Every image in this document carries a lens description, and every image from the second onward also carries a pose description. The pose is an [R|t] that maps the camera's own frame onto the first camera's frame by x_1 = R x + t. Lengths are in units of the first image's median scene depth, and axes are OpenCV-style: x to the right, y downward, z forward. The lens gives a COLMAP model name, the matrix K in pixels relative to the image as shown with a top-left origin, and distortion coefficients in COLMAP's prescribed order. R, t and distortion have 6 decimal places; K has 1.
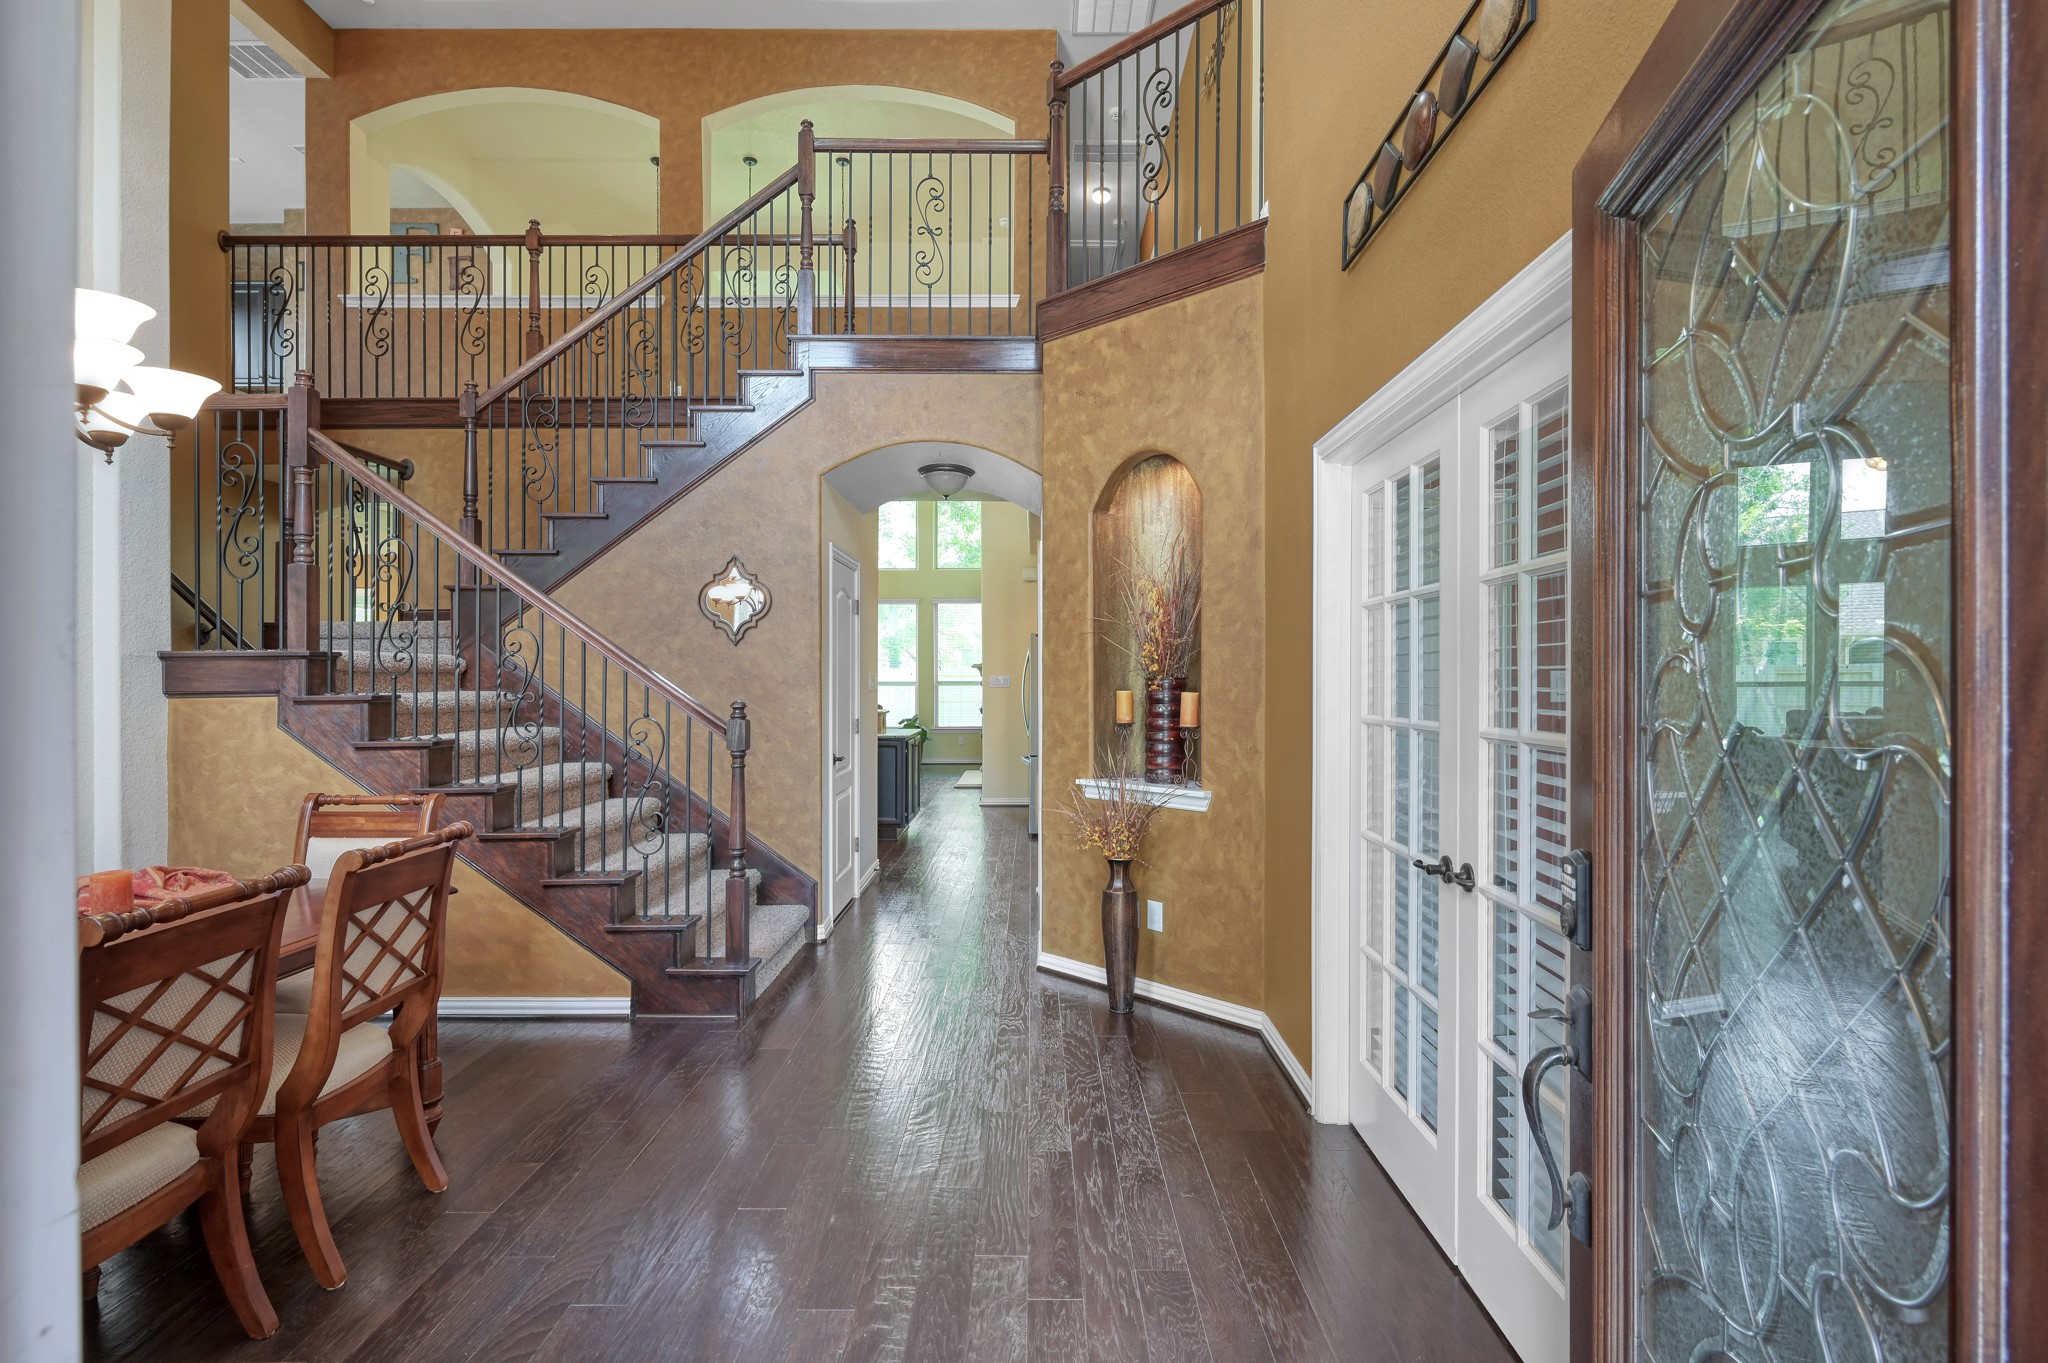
lens RADIAL K [[982.9, 0, 1030.5], [0, 982.9, 680.4], [0, 0, 1]] dist [-0.000548, -0.000216]
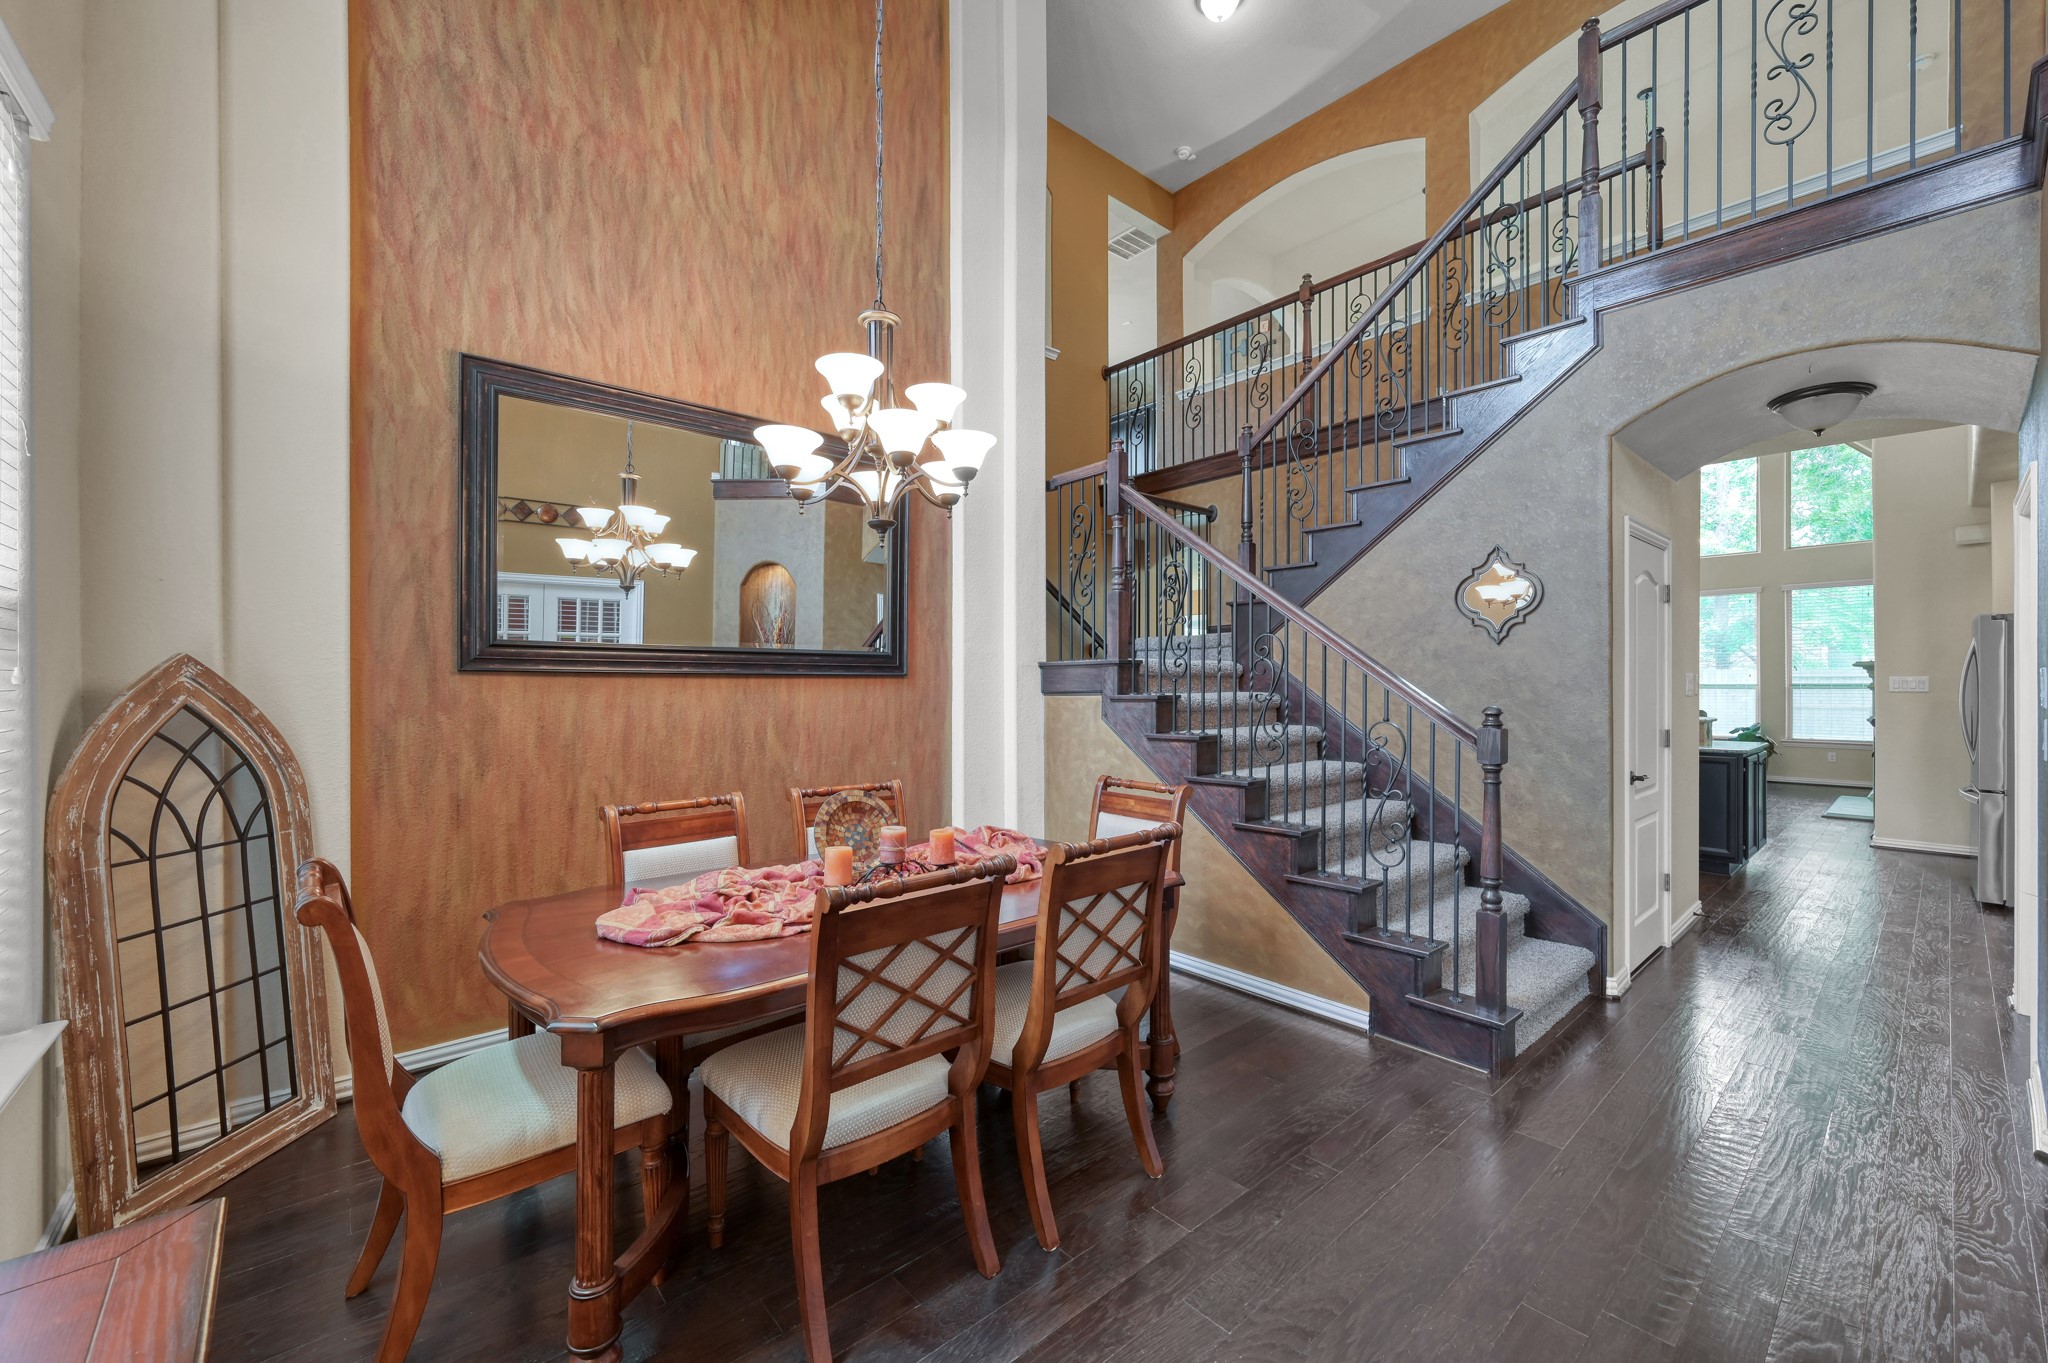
lens RADIAL K [[822.5, 0, 1010.9], [0, 822.5, 682.0], [0, 0, 1]] dist [-0.002482, 0.000040]
pose [[0.659057, -0.001020, -0.752092, -0.026041], [0.000469, 0.999999, -0.000945, -0.000115], [0.752093, 0.000270, 0.659057, 0.162311]]
